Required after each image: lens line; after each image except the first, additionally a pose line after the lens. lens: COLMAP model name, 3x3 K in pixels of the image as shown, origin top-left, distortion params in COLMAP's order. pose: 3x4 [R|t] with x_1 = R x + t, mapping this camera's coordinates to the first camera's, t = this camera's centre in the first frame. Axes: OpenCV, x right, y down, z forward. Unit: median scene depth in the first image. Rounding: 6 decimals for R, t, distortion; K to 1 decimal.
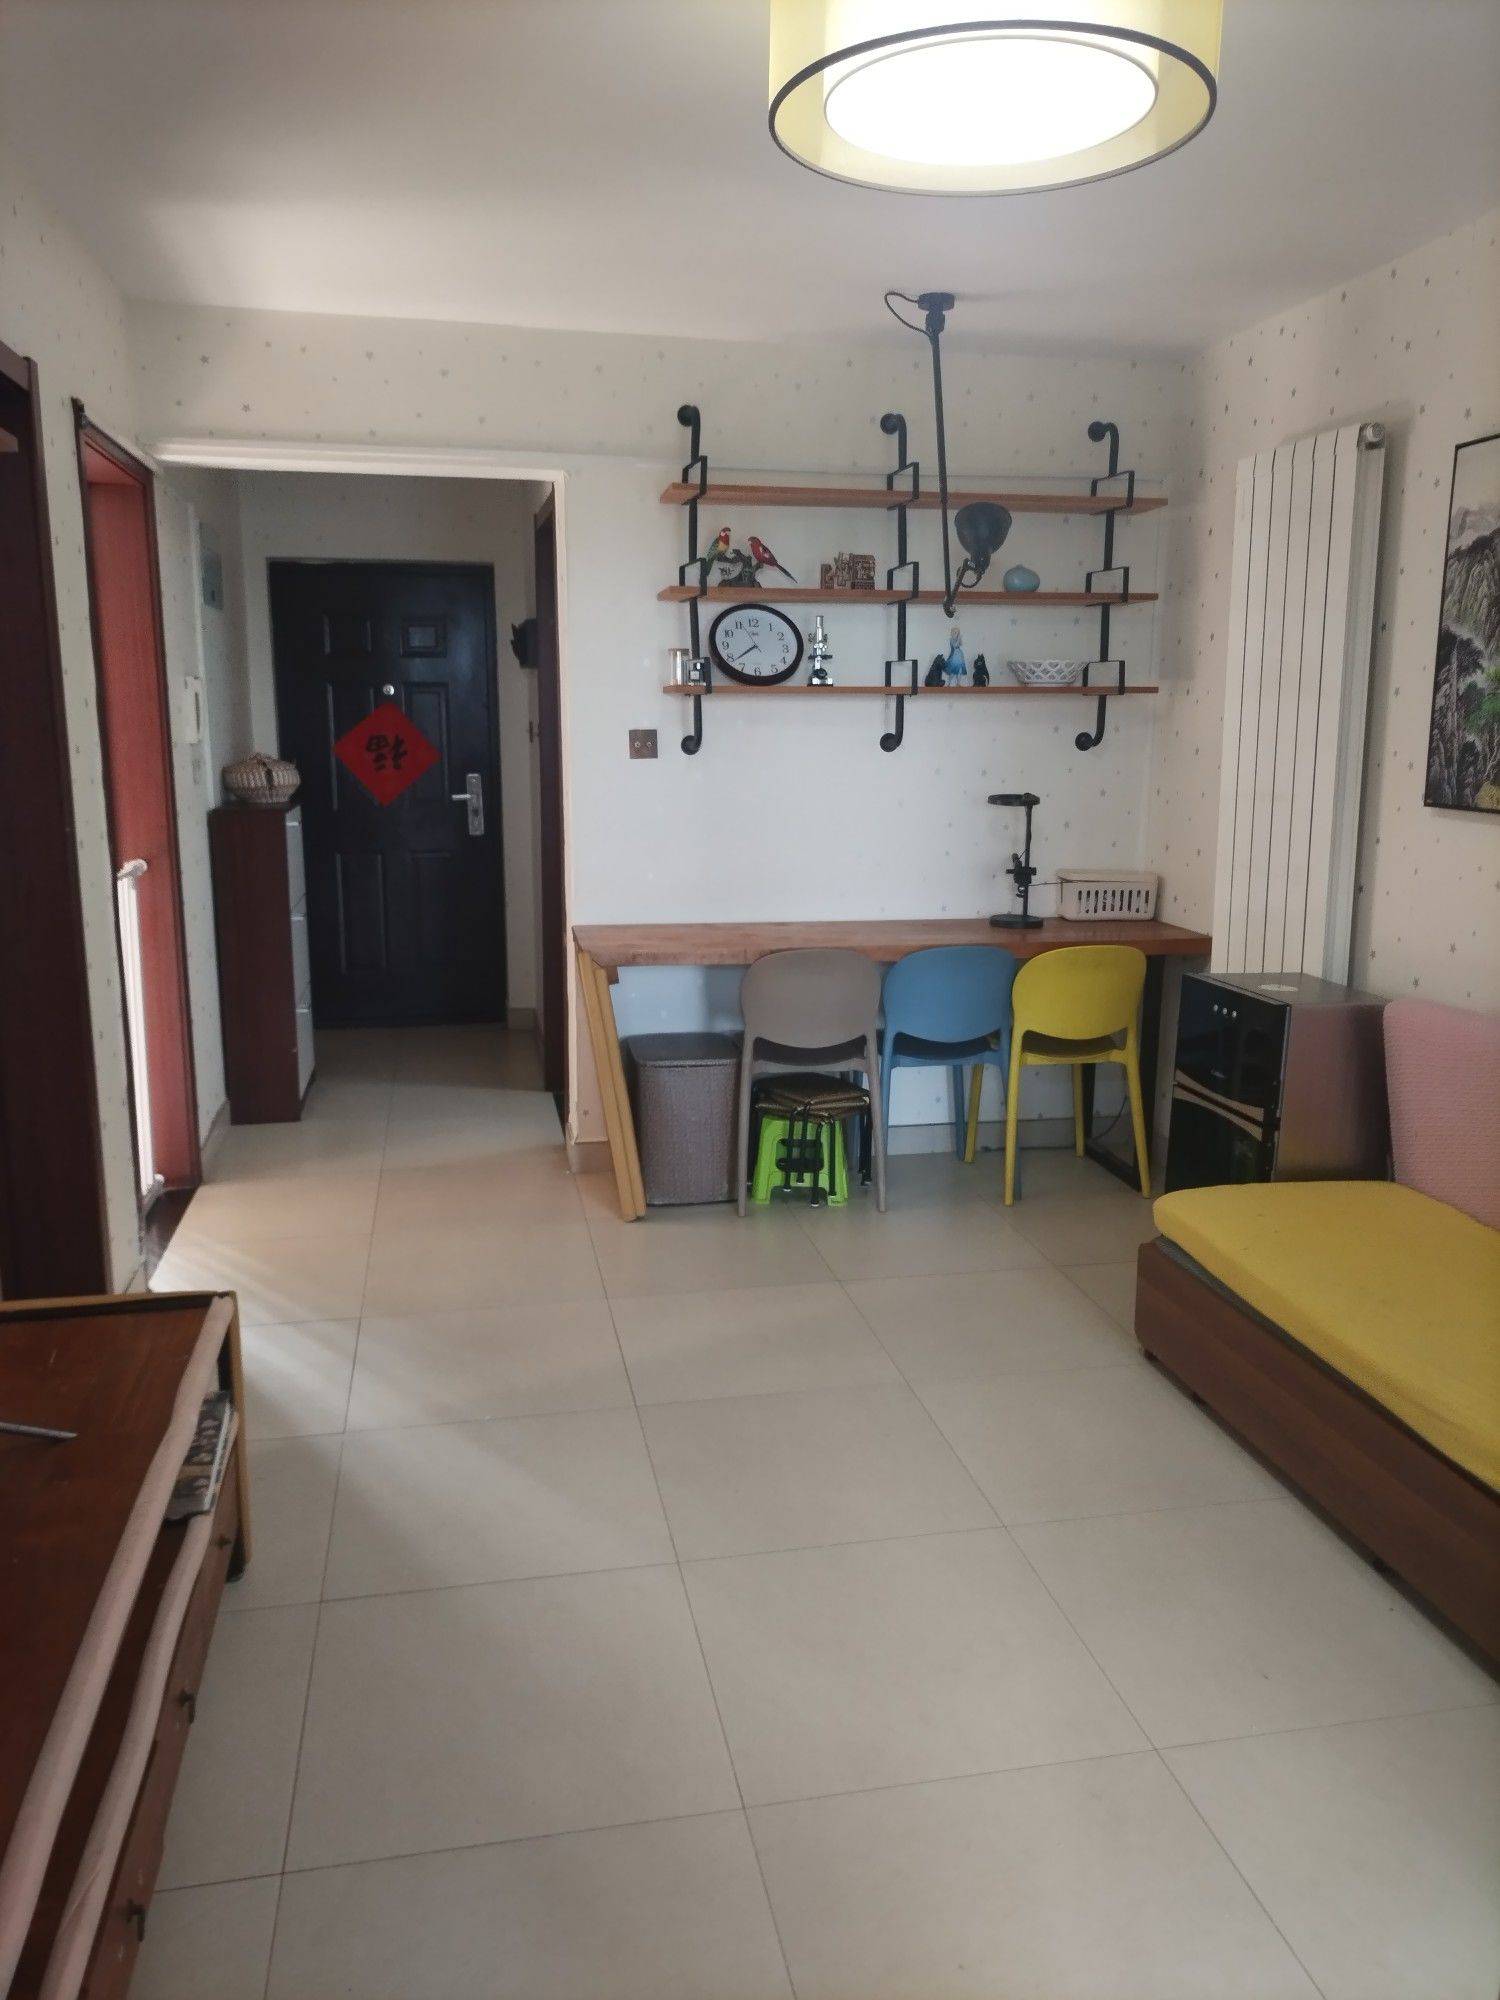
lens RADIAL K [[1516.5, 0, 750.0], [0, 1516.5, 1000.0], [0, 0, 1]] dist [0.013051, -0.054294]
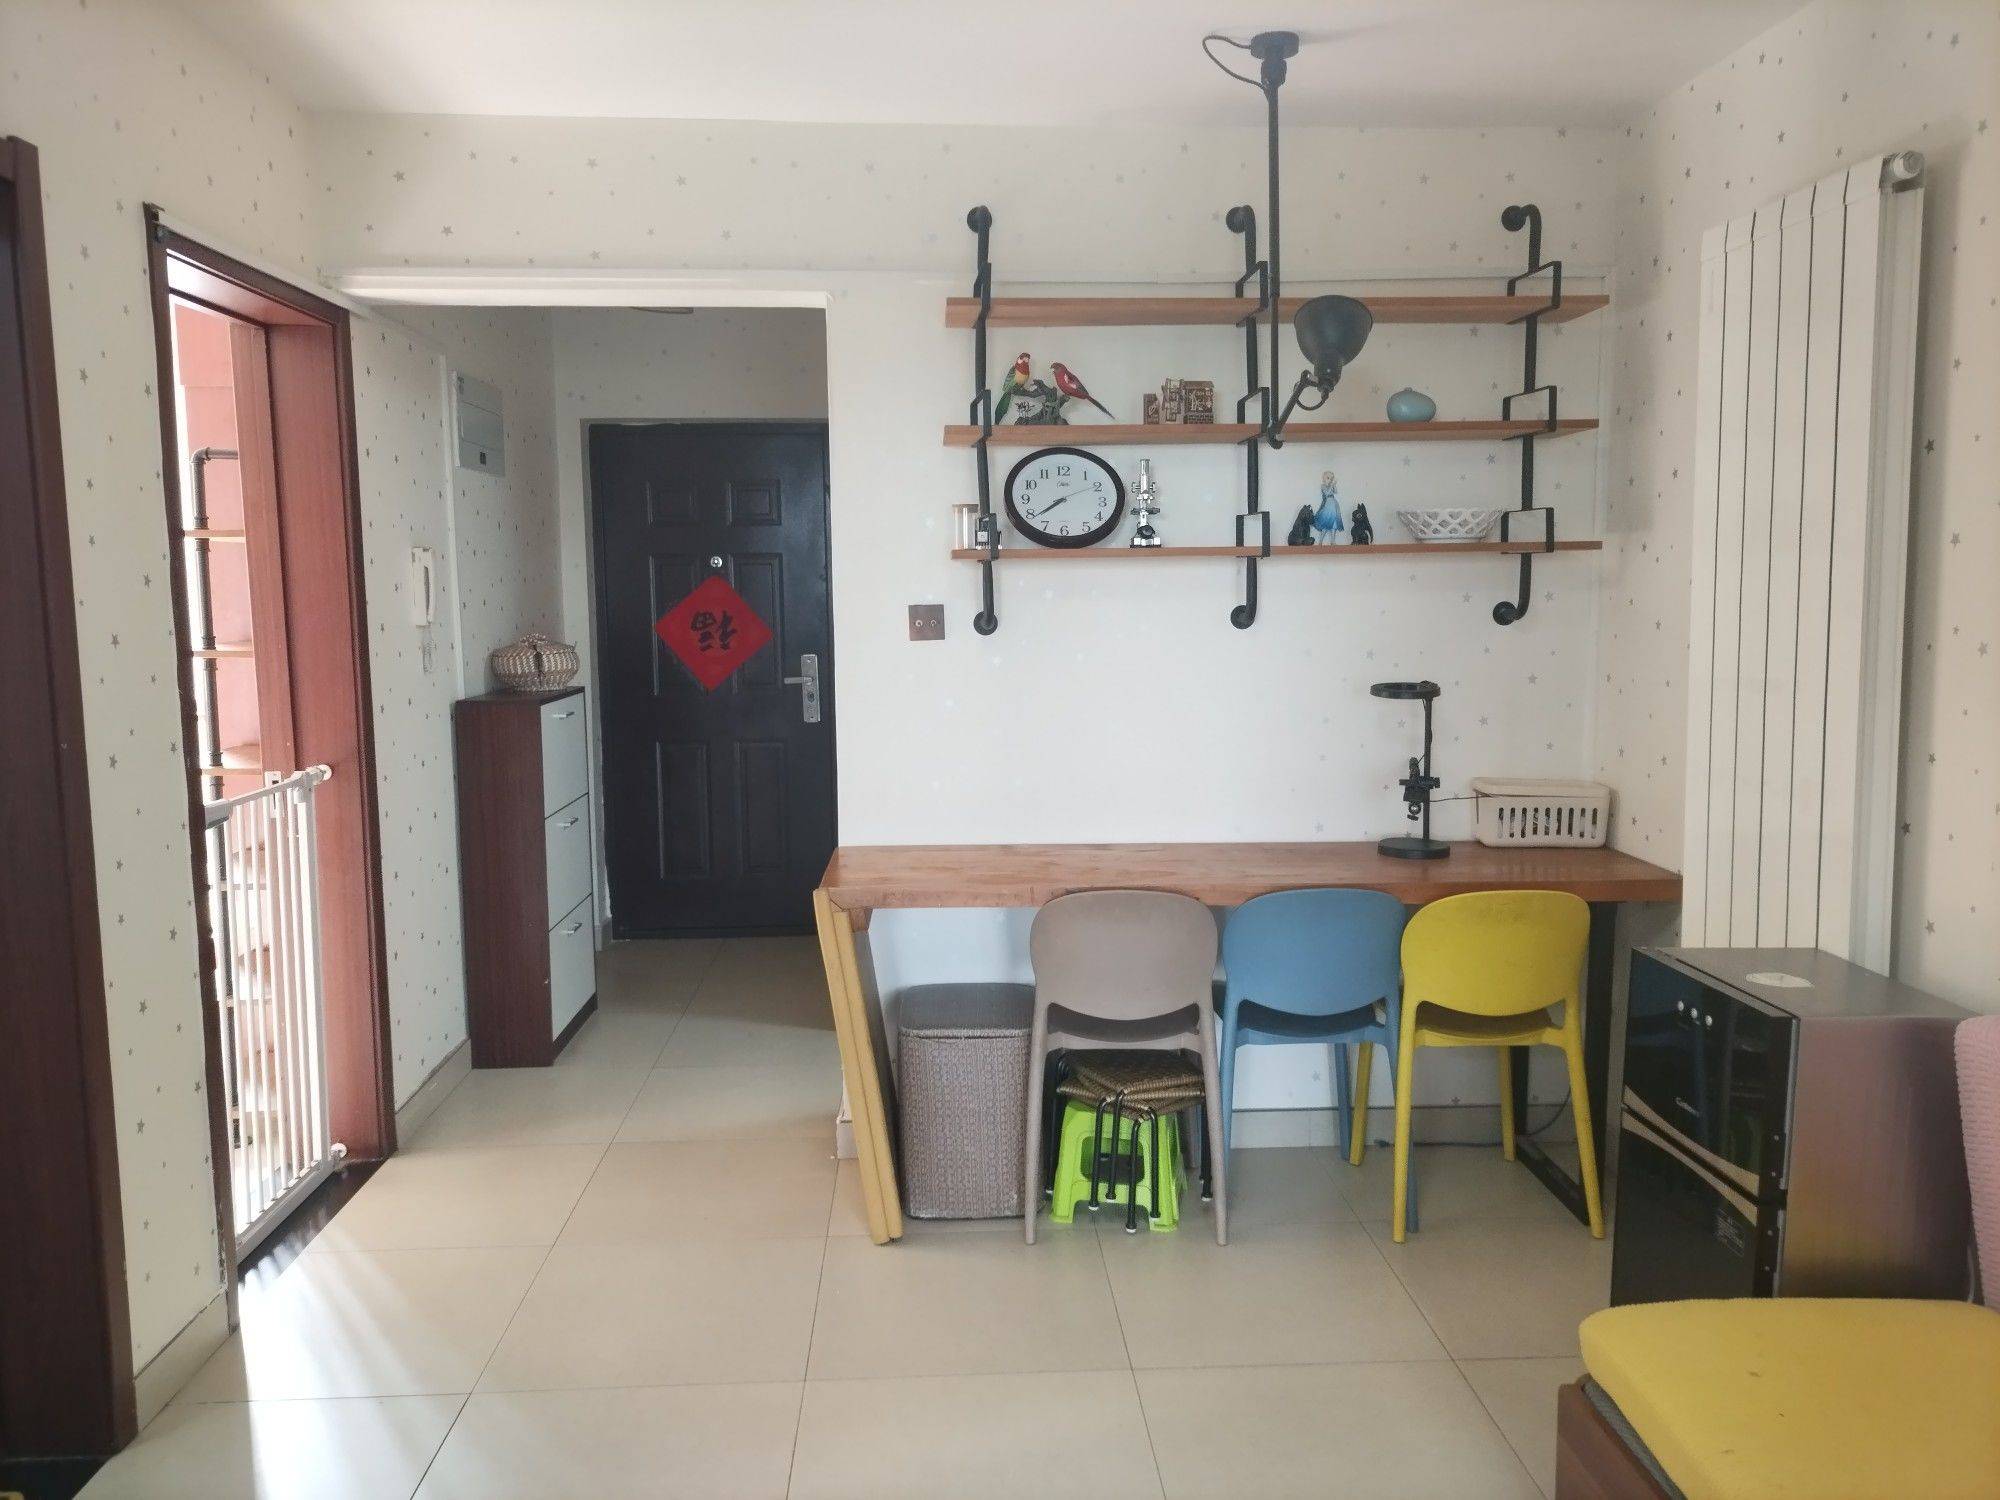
lens RADIAL K [[1527.3, 0, 980.8], [0, 1527.3, 733.7], [0, 0, 1]] dist [0.012716, -0.013184]
pose [[0.988052, 0.002205, -0.154108, 0.084464], [-0.015757, 0.996103, -0.086775, -0.041645], [0.153316, 0.088166, 0.984236, 0.220578]]
